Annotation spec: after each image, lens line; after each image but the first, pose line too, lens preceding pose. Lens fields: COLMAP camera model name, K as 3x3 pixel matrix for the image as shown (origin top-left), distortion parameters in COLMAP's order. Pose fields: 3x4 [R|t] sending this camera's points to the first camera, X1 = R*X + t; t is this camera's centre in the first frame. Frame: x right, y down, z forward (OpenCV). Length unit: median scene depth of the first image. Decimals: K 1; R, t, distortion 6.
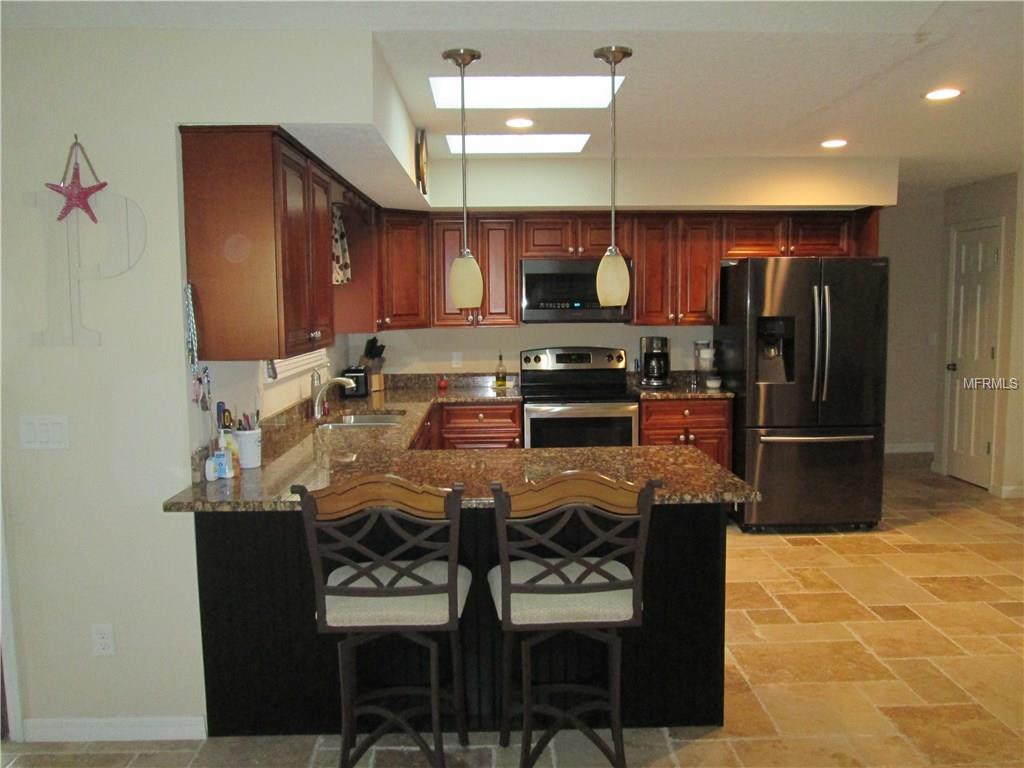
lens RADIAL K [[850.3, 0, 518.4], [0, 850.3, 385.3], [0, 0, 1]] dist [-0.049110, 0.027200]
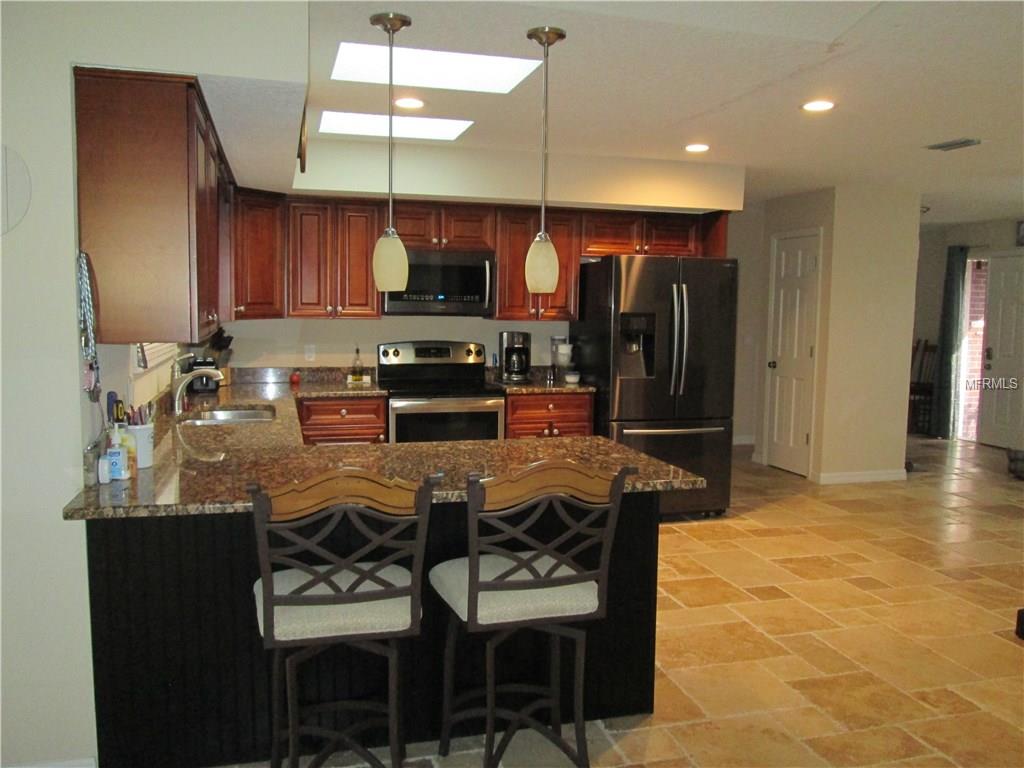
lens RADIAL K [[850.3, 0, 516.7], [0, 850.3, 386.2], [0, 0, 1]] dist [-0.049110, 0.027200]
pose [[0.969229, 0.000163, 0.246159, -0.122532], [-0.000165, 1.000000, -0.000010, 0.010475], [-0.246159, -0.000031, 0.969229, 0.047239]]
